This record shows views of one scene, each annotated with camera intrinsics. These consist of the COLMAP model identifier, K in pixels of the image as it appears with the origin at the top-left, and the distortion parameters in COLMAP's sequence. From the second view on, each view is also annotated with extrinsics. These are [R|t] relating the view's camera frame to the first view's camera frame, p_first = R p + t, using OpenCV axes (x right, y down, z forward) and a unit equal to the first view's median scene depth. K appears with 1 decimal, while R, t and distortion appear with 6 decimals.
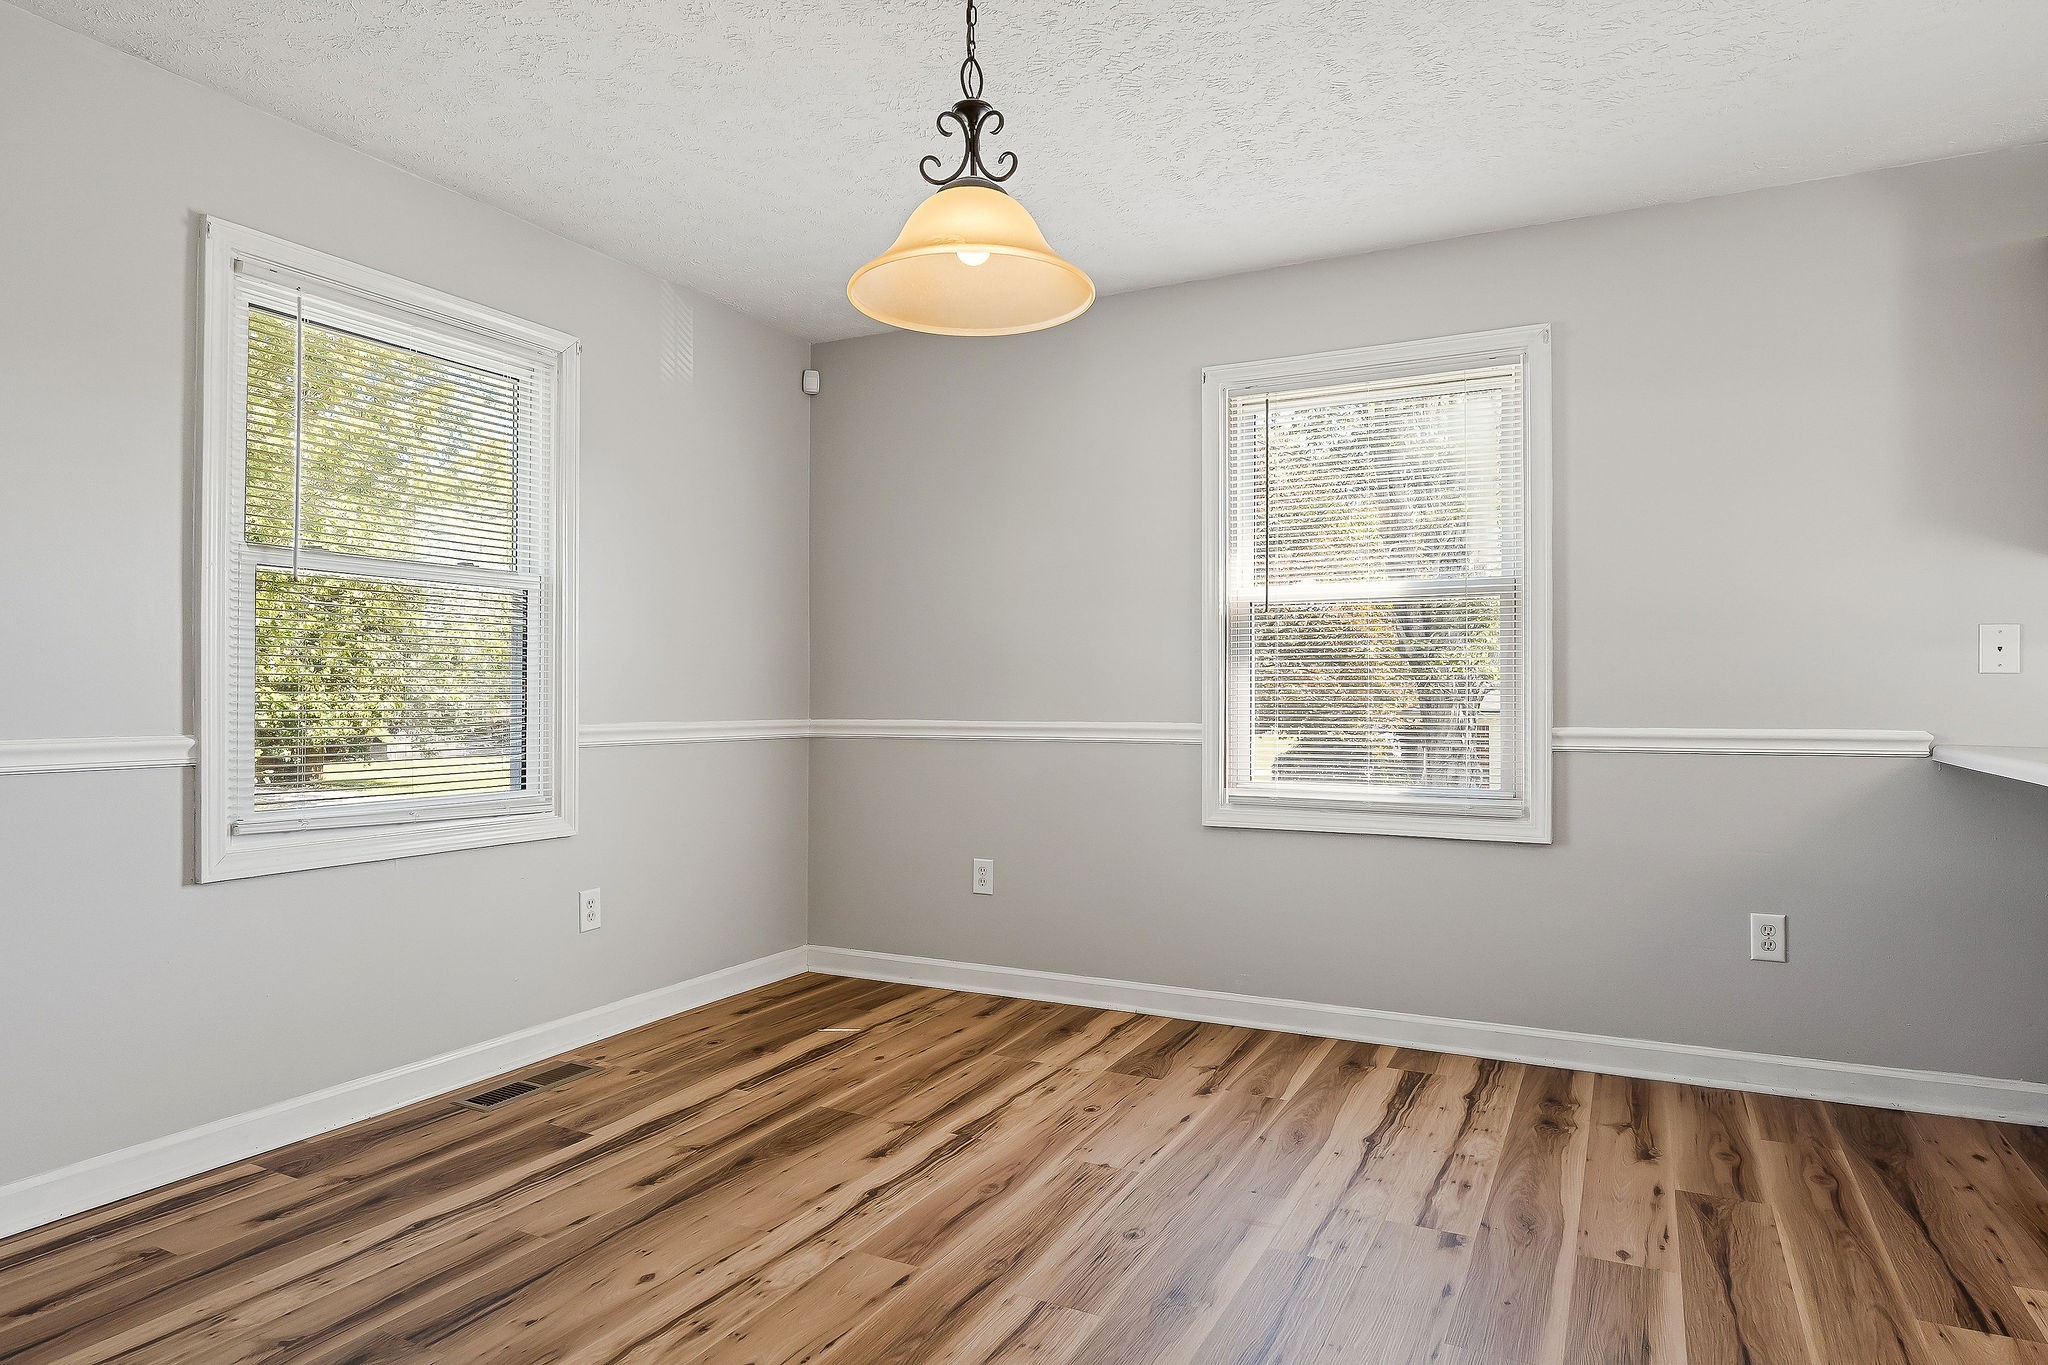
lens RADIAL K [[1197.7, 0, 1027.4], [0, 1197.7, 675.1], [0, 0, 1]] dist [-0.003744, 0.000971]
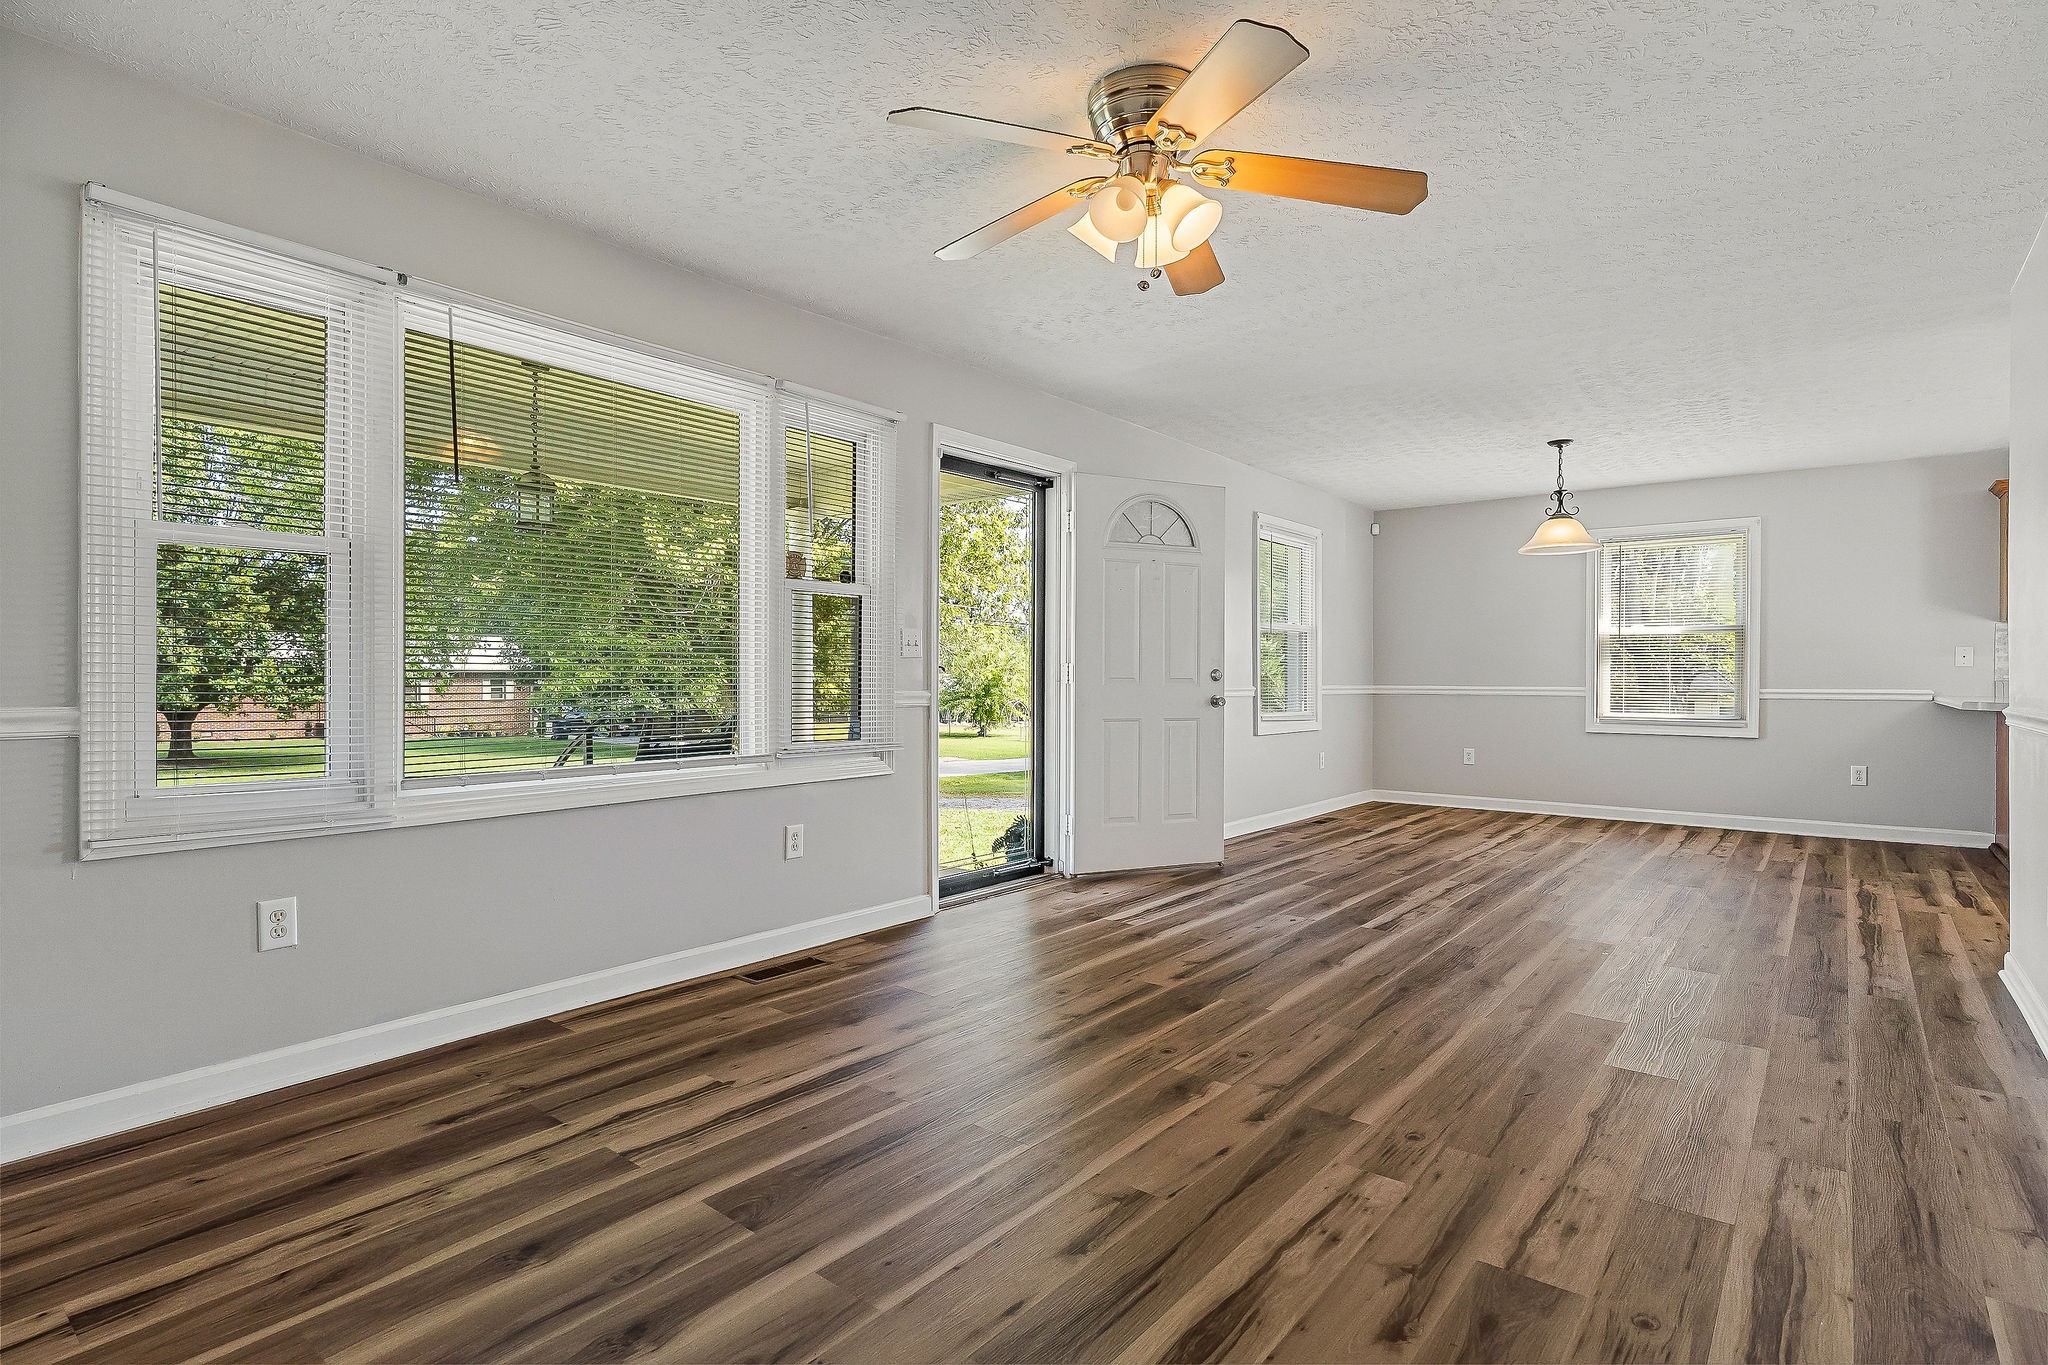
lens RADIAL K [[1036.4, 0, 1020.9], [0, 1036.4, 679.4], [0, 0, 1]] dist [-0.000833, 0.001010]
pose [[0.980719, 0.003789, -0.195388, -0.598432], [0.000087, 0.999804, 0.019822, -0.016072], [0.195424, -0.019457, 0.980526, -1.306119]]
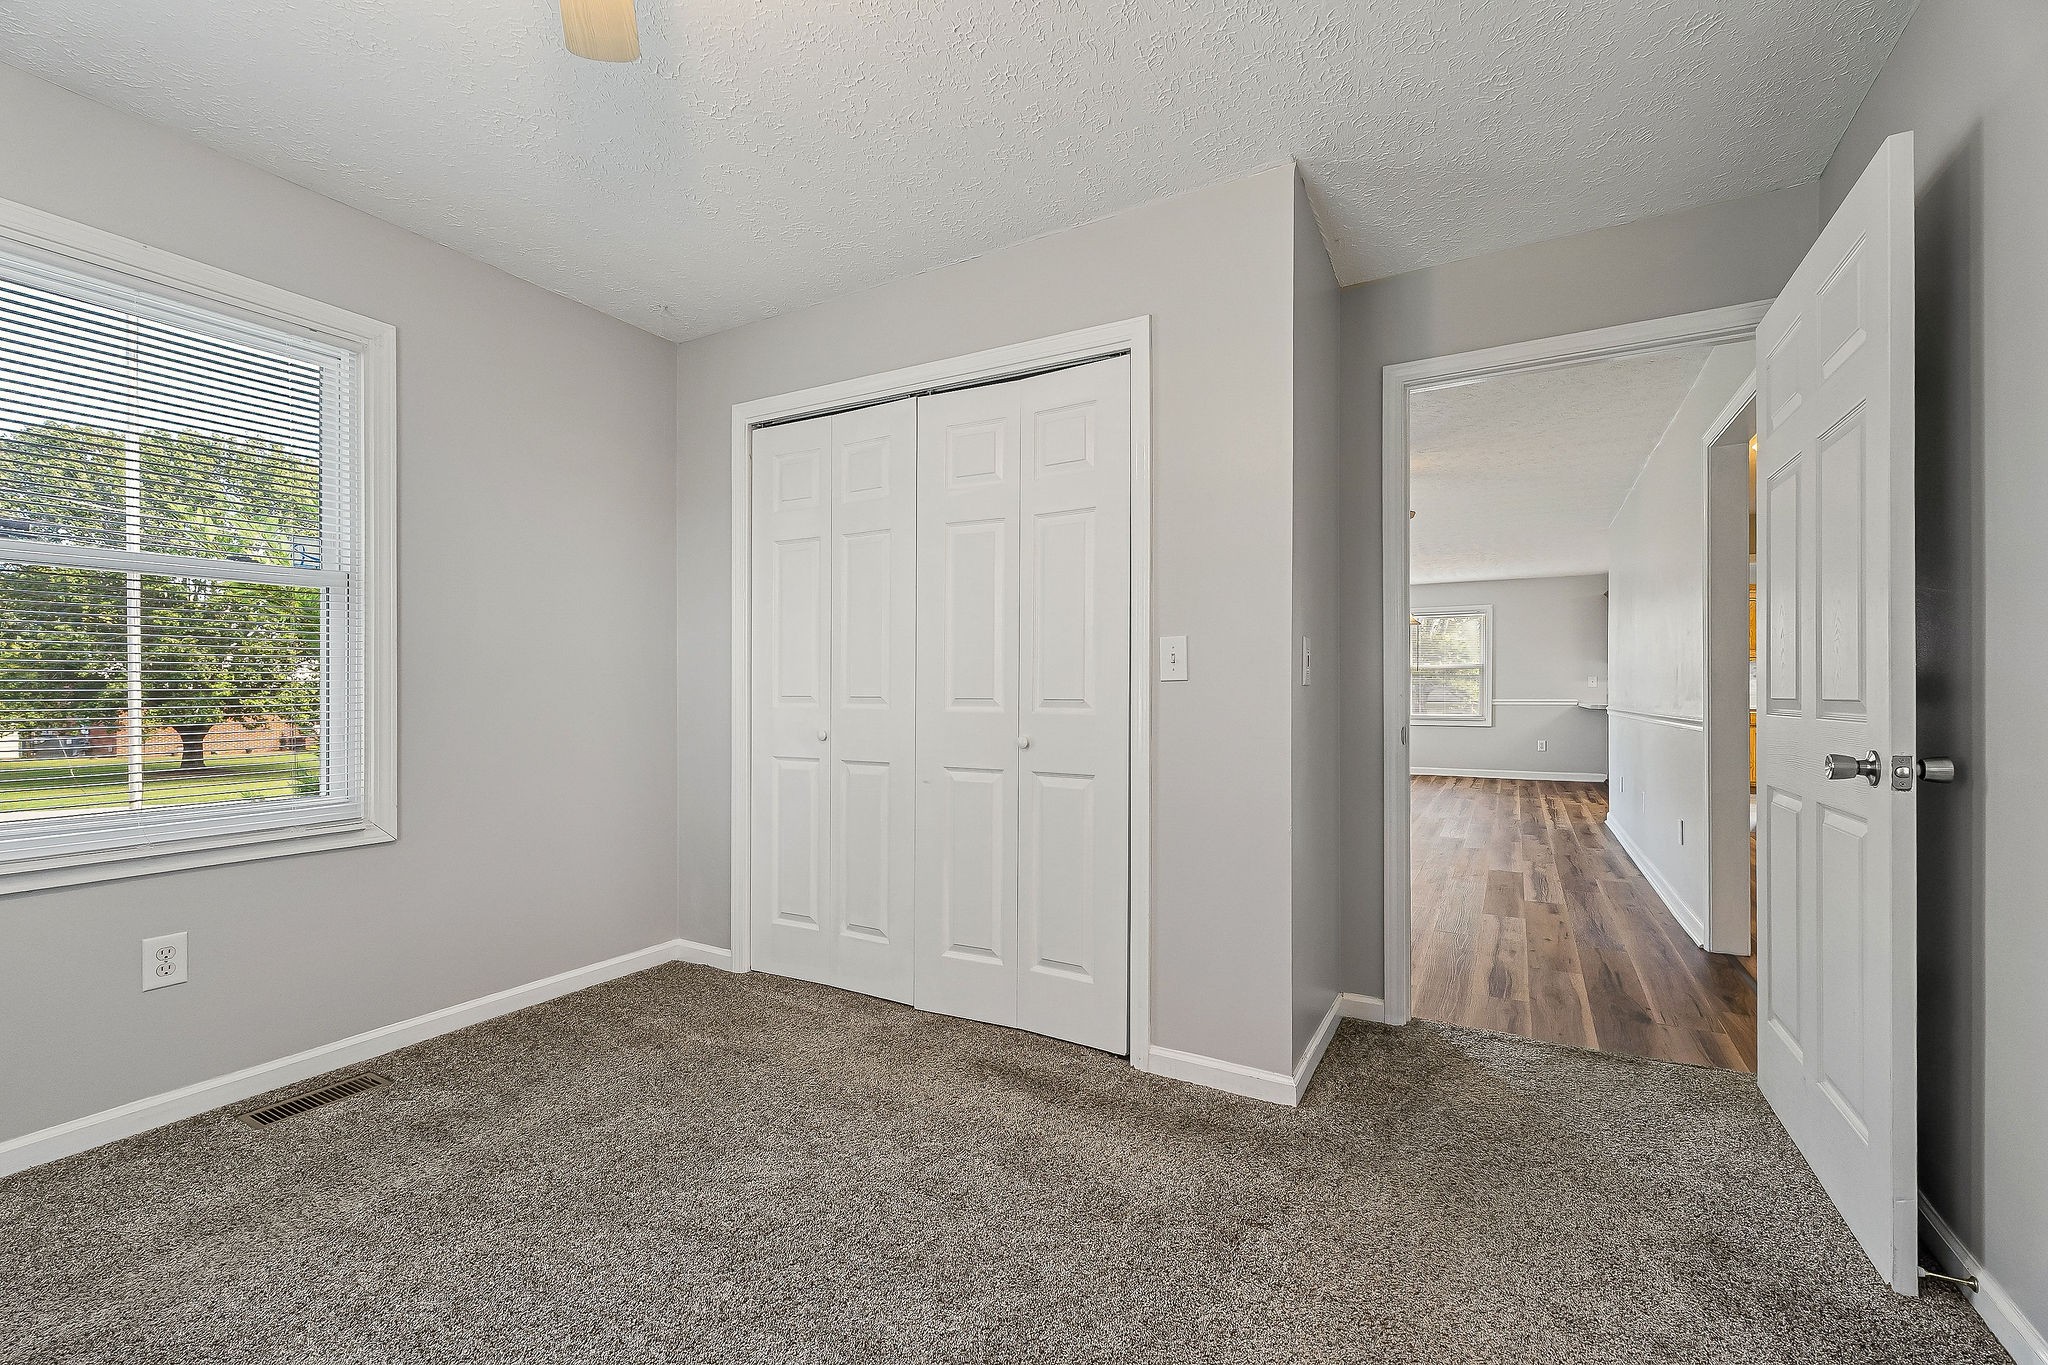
lens RADIAL K [[861.1, 0, 1019.7], [0, 861.1, 675.8], [0, 0, 1]] dist [-0.000572, -0.000042]
pose [[0.998910, 0.000042, -0.046687, -1.123542], [-0.000325, 0.999982, -0.006069, -0.022055], [0.046686, 0.006078, 0.998891, -2.200133]]
